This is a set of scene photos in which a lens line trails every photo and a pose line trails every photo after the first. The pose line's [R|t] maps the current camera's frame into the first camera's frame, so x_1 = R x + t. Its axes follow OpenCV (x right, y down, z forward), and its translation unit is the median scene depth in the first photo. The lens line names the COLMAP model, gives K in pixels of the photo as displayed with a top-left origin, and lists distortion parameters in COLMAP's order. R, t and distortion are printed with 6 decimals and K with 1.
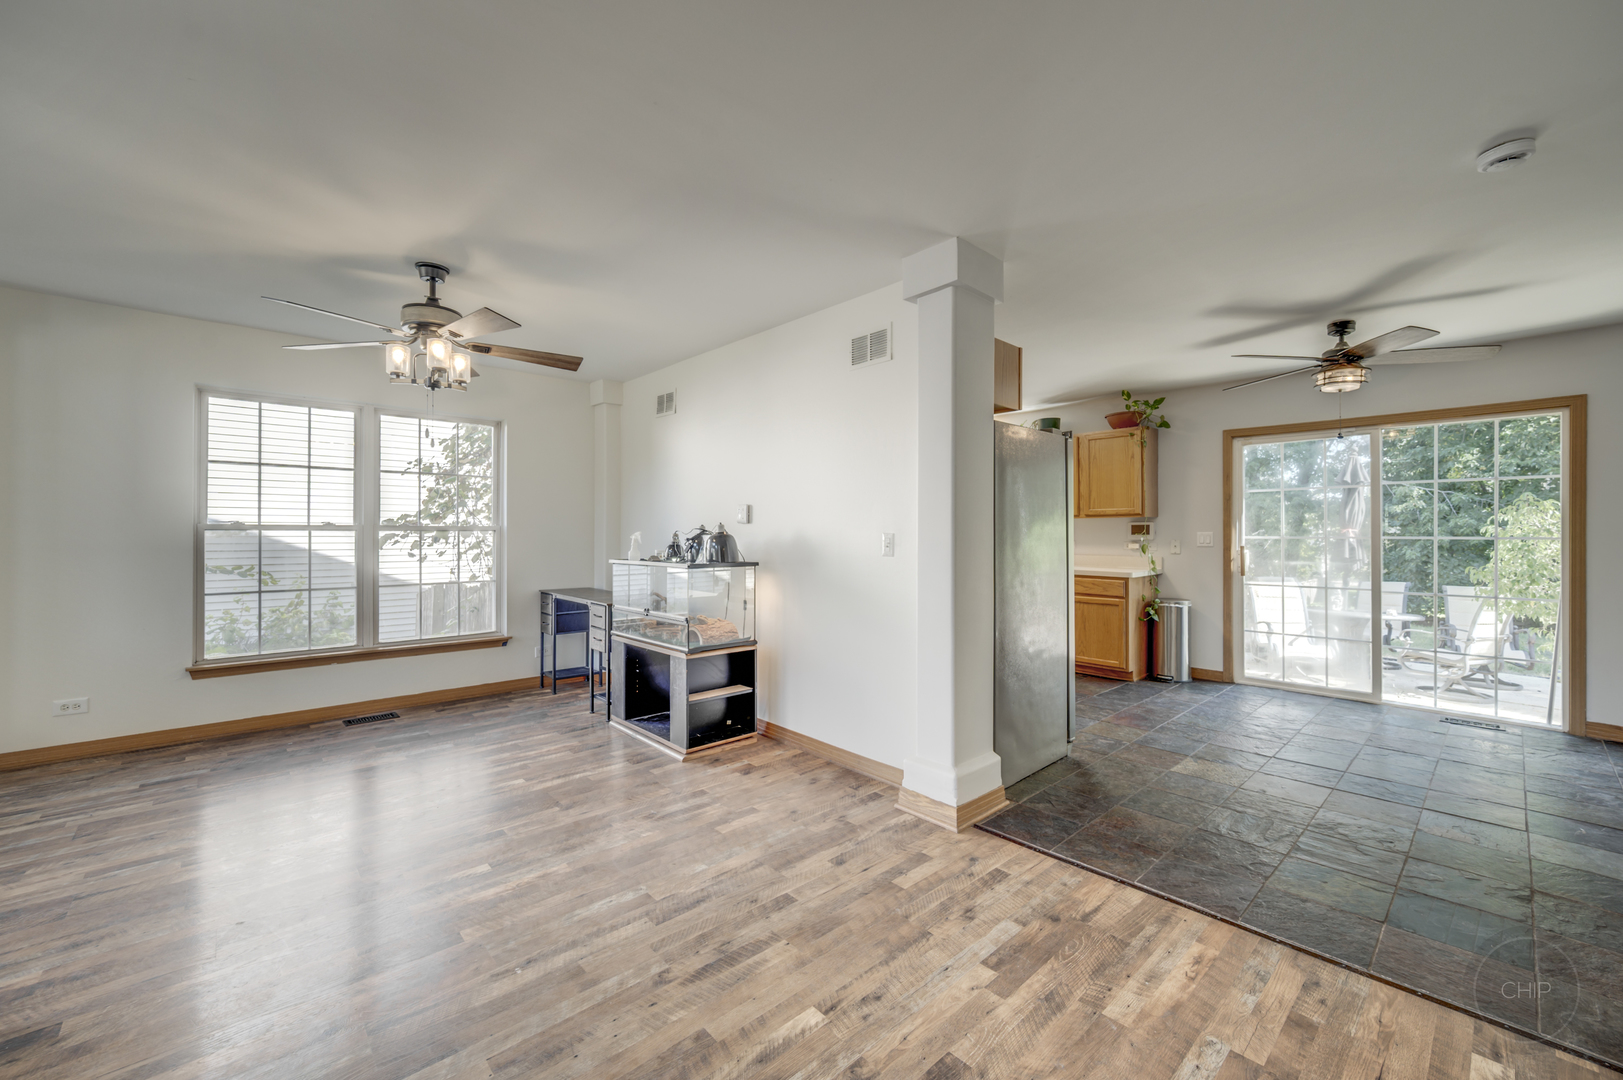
lens RADIAL K [[644.7, 0, 807.8], [0, 644.7, 532.0], [0, 0, 1]] dist [0.000190, 0.000641]
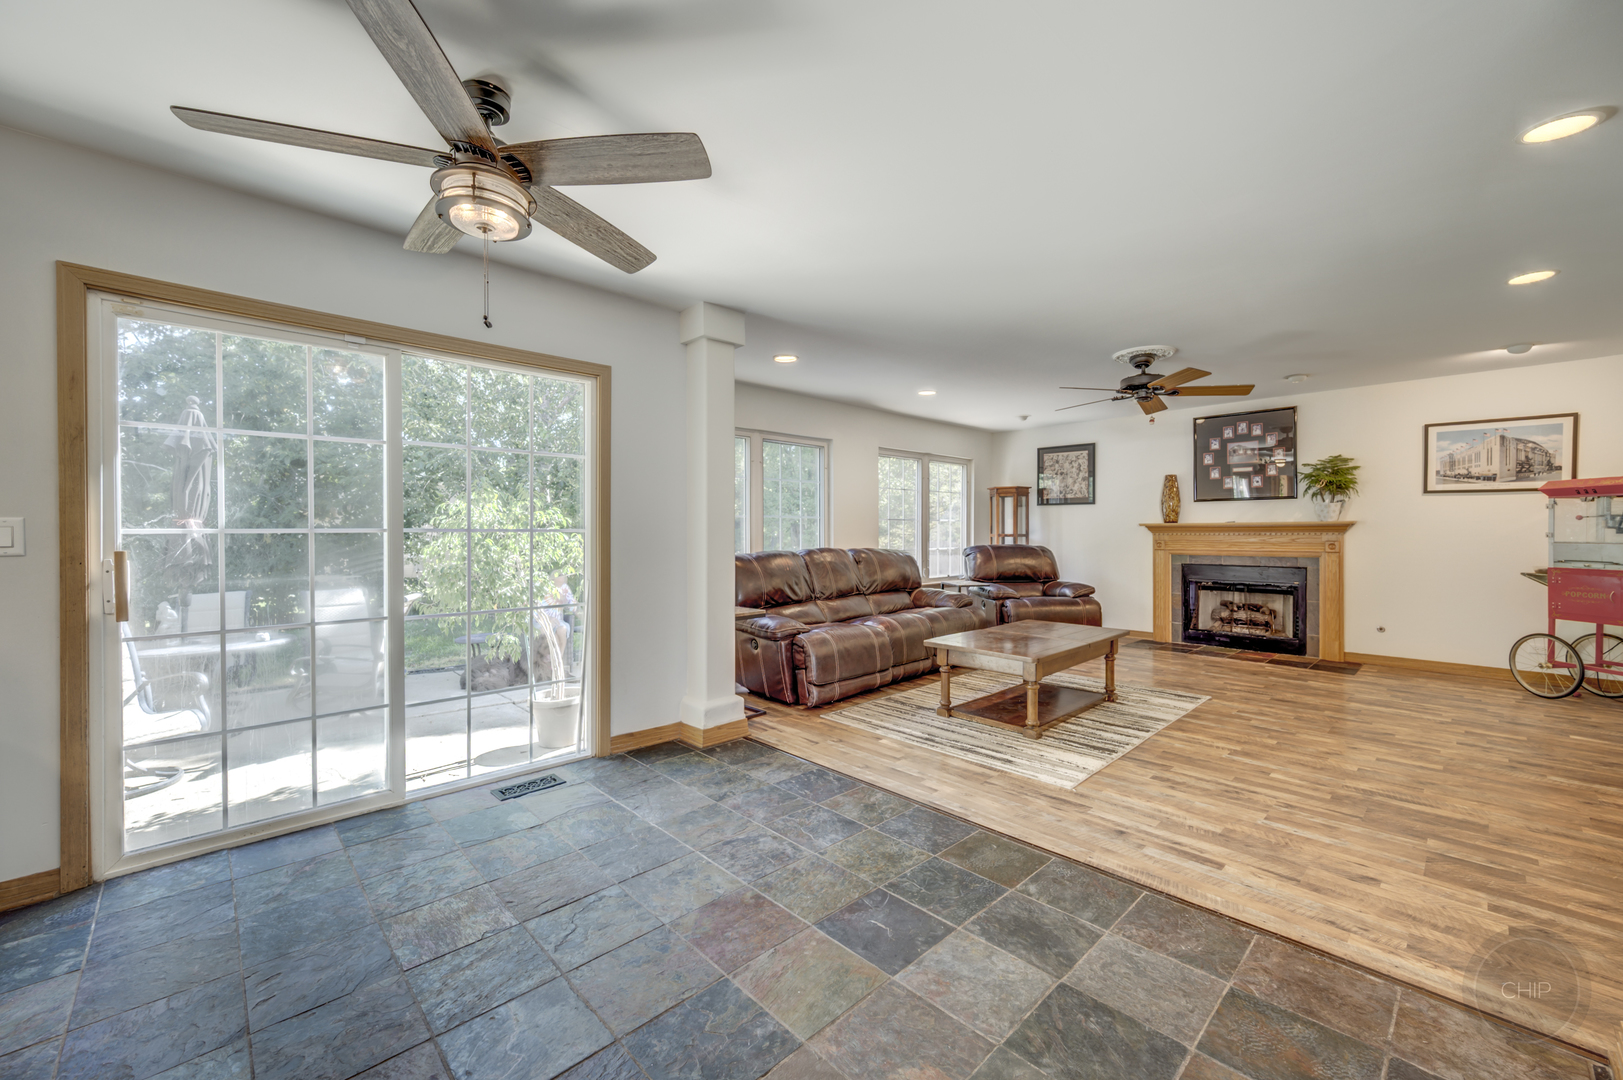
lens RADIAL K [[644.7, 0, 824.9], [0, 644.7, 534.3], [0, 0, 1]] dist [0.000190, 0.000641]
pose [[-0.031444, -0.009673, 0.999459, 0.379782], [-0.005798, 0.999938, 0.009495, 0.006665], [-0.999489, -0.005496, -0.031499, 0.889740]]
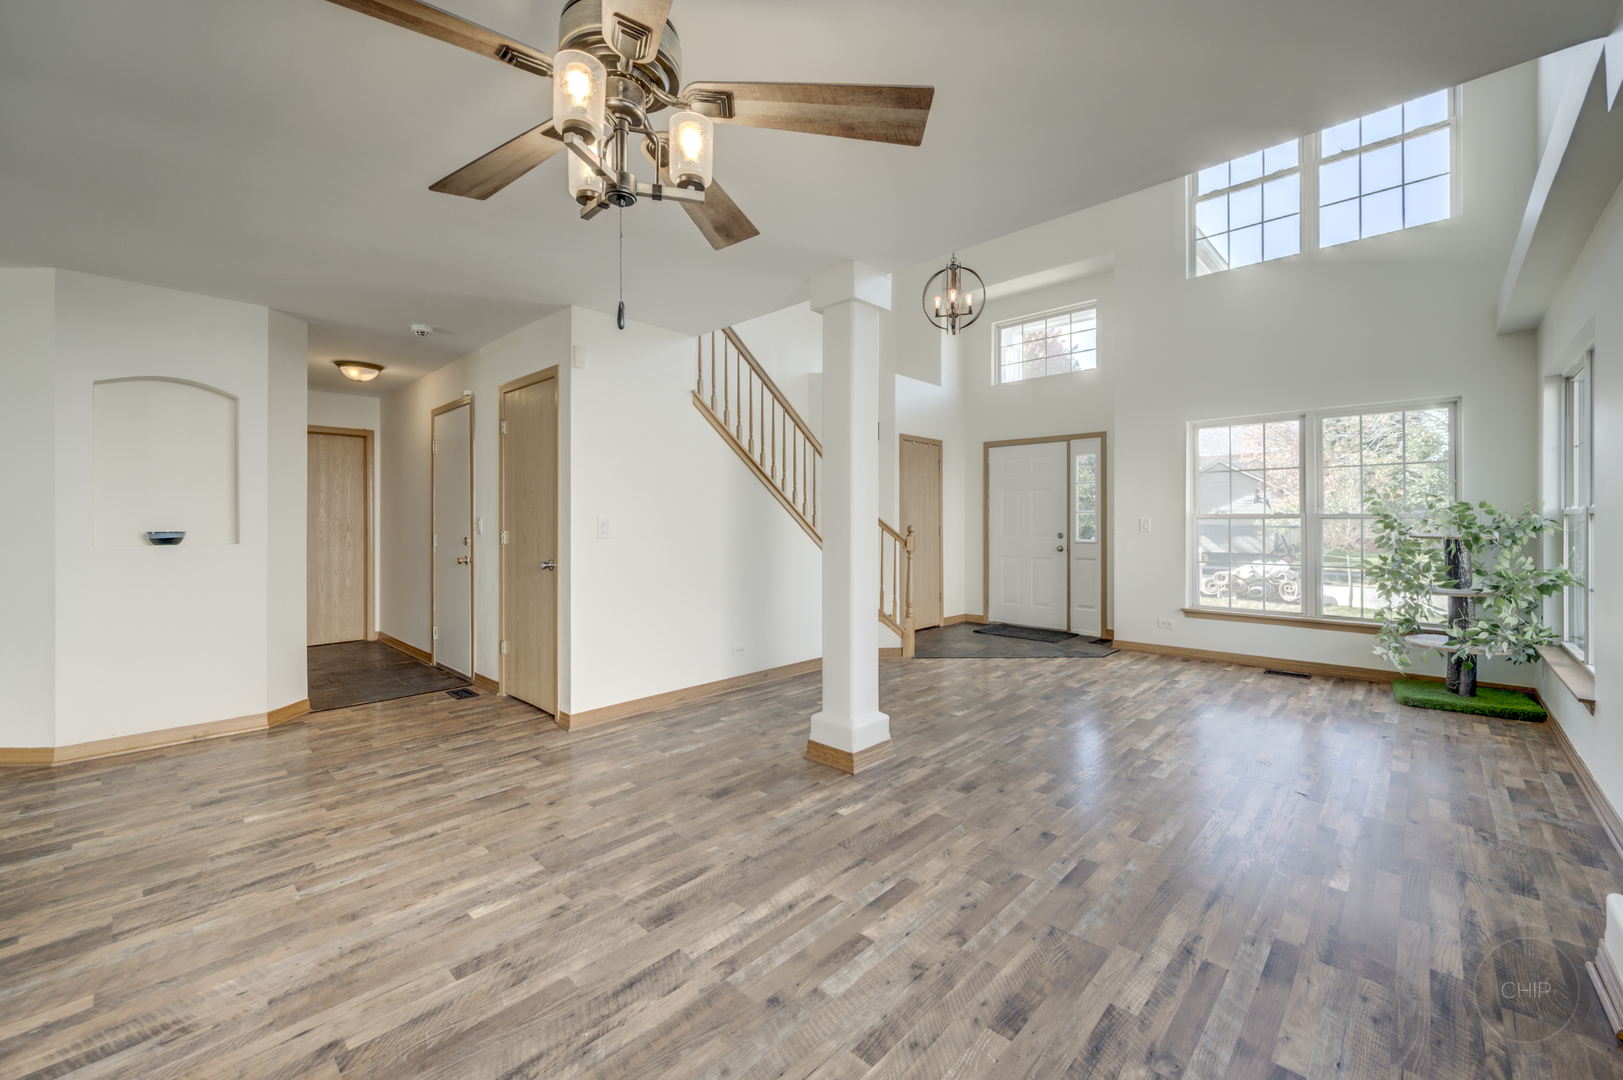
lens RADIAL K [[644.7, 0, 822.9], [0, 644.7, 523.4], [0, 0, 1]] dist [0.000190, 0.000641]
pose [[-0.995655, 0.000502, -0.093122, -0.644443], [0.001044, 0.999983, -0.005772, 0.006551], [0.093118, -0.005844, -0.995638, 1.391310]]
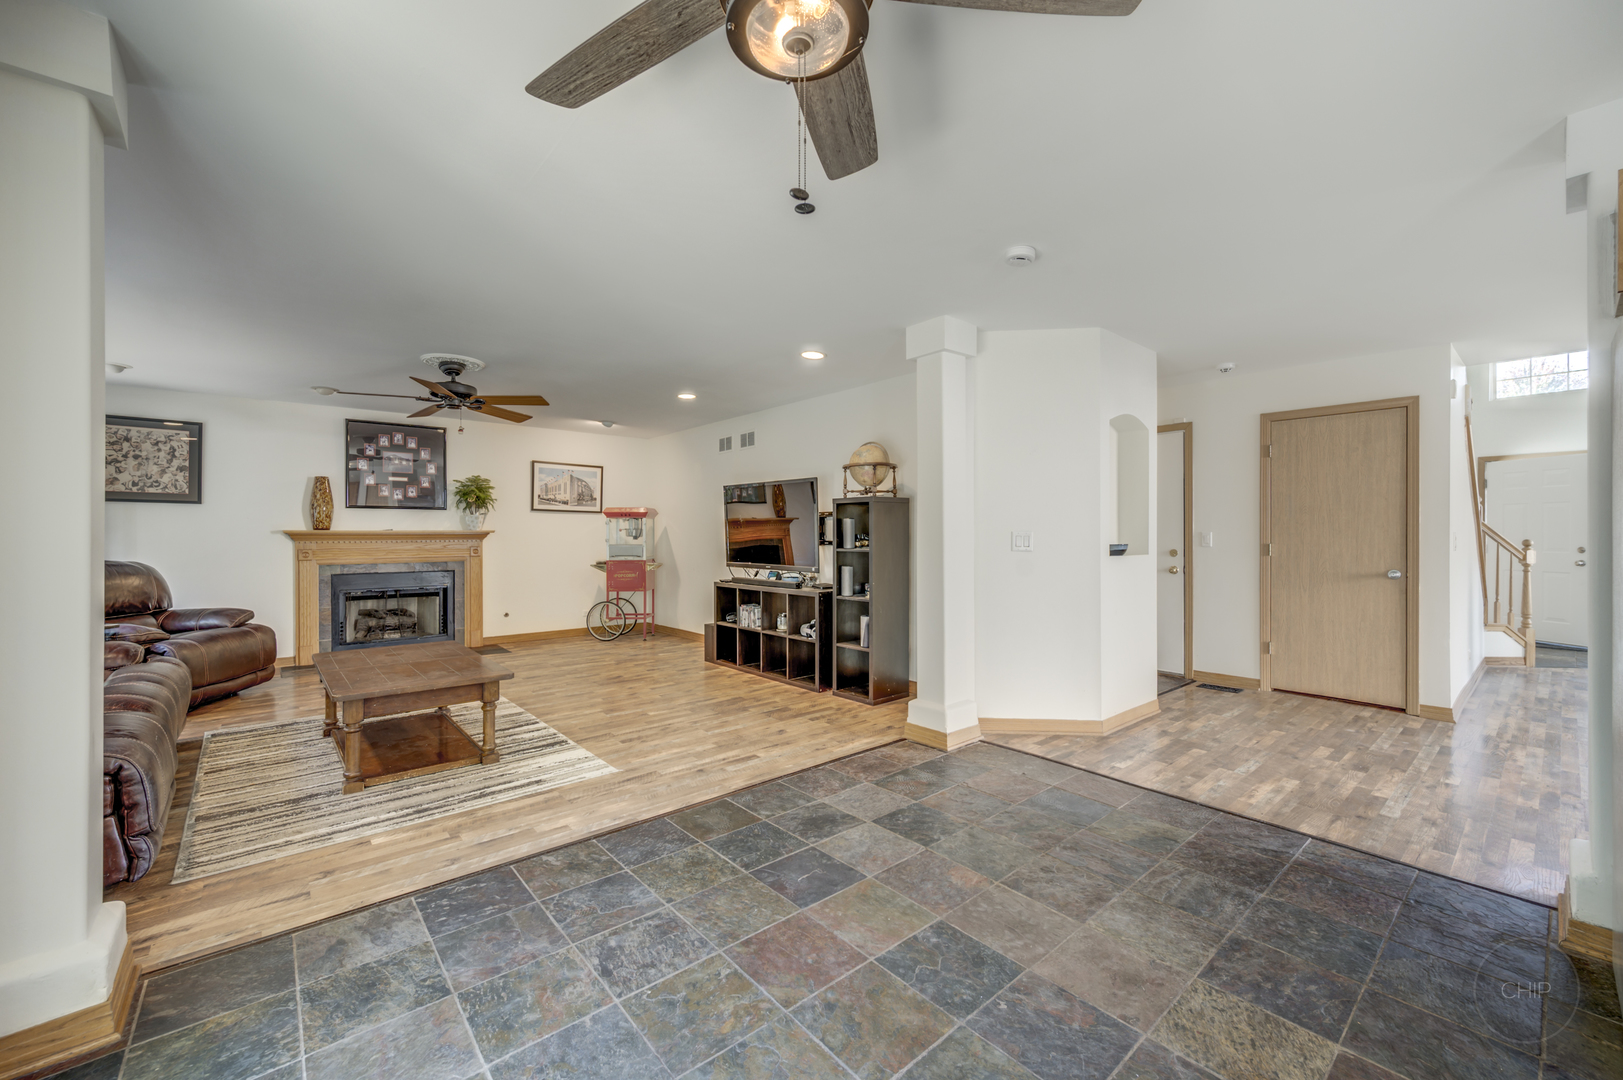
lens RADIAL K [[644.7, 0, 804.0], [0, 644.7, 537.8], [0, 0, 1]] dist [0.000190, 0.000641]
pose [[-0.999274, -0.001960, 0.038041, 0.955159], [-0.002095, 0.999992, -0.003501, 0.009315], [-0.038033, -0.003578, -0.999270, 1.526807]]
